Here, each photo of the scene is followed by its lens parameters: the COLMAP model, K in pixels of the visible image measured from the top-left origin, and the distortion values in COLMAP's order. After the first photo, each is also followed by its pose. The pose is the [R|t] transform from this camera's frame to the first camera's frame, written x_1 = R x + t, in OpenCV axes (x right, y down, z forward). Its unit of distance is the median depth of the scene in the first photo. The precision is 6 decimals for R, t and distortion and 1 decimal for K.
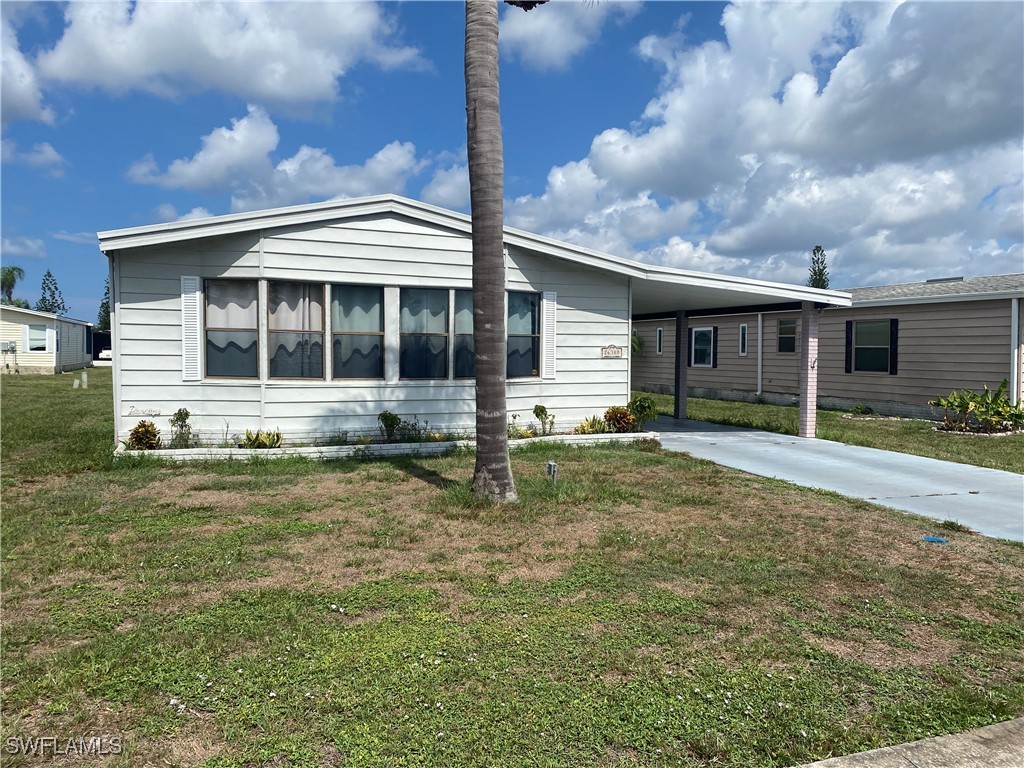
lens RADIAL K [[770.7, 0, 512.0], [0, 770.7, 384.0], [0, 0, 1]] dist [0.068830, -0.075130]
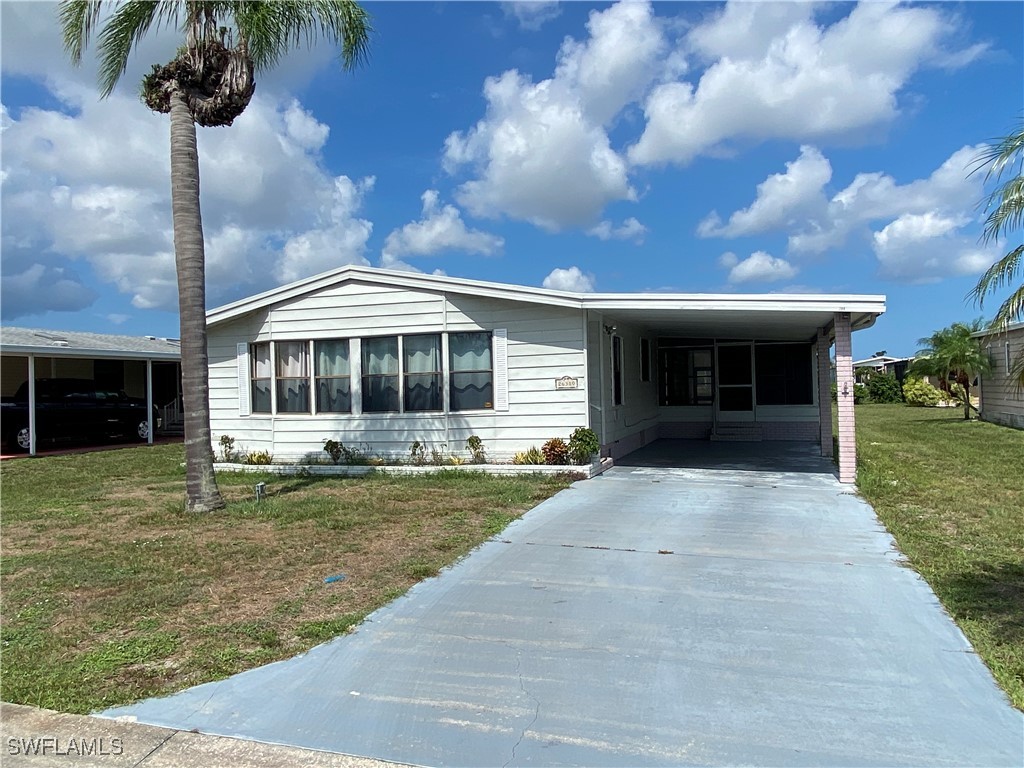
lens RADIAL K [[751.7, 0, 512.0], [0, 751.7, 384.0], [0, 0, 1]] dist [0.000020, -0.001812]
pose [[0.760236, -0.034070, -0.648754, 0.790597], [0.006585, 0.998977, -0.044745, 0.002588], [0.649614, 0.029744, 0.759682, 0.248444]]
